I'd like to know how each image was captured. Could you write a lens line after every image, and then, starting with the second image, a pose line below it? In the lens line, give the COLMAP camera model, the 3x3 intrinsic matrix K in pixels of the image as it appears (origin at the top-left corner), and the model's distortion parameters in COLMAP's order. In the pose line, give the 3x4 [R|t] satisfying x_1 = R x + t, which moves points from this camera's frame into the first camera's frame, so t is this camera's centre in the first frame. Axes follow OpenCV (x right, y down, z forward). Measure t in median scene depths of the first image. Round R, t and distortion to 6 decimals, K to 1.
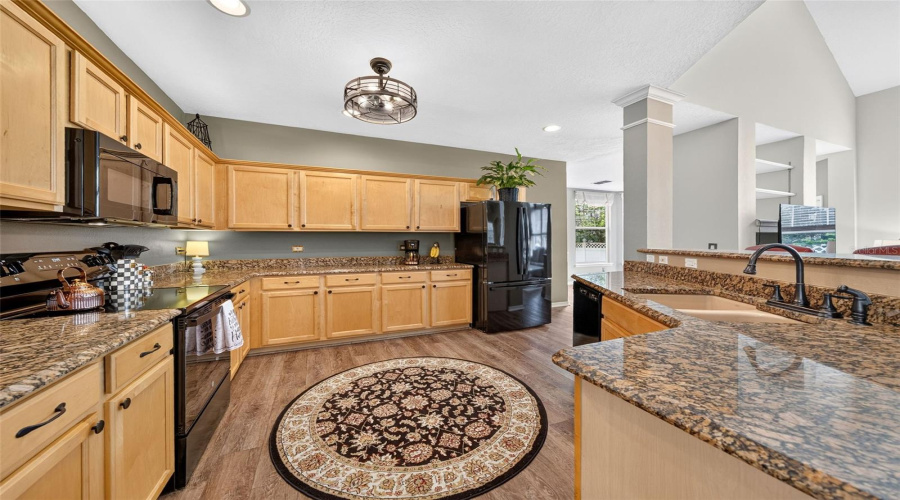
lens RADIAL K [[309.7, 0, 449.8], [0, 309.7, 246.4], [0, 0, 1]] dist [0.008365, 0.000101]
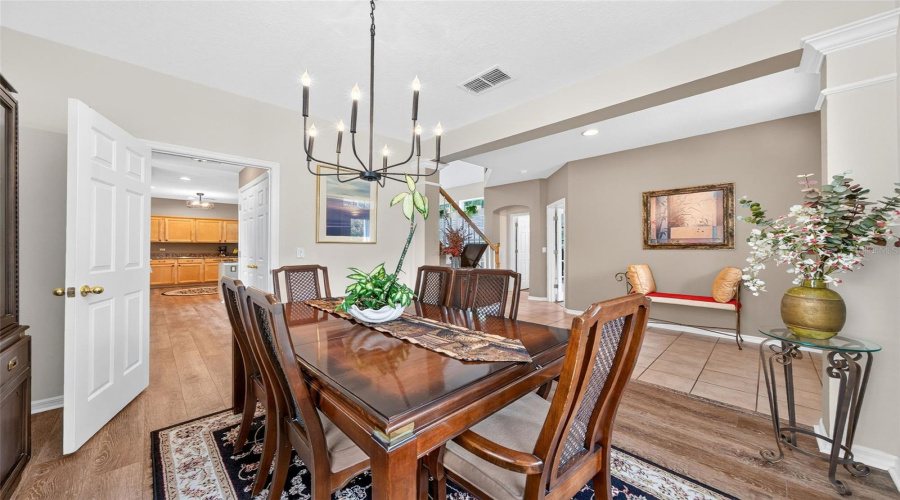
lens RADIAL K [[309.7, 0, 449.8], [0, 309.7, 246.4], [0, 0, 1]] dist [0.008365, 0.000101]
pose [[0.935337, 0.008400, 0.353659, 1.117872], [-0.001639, 0.999810, -0.019414, 0.042300], [-0.353755, 0.017579, 0.935173, -3.113978]]
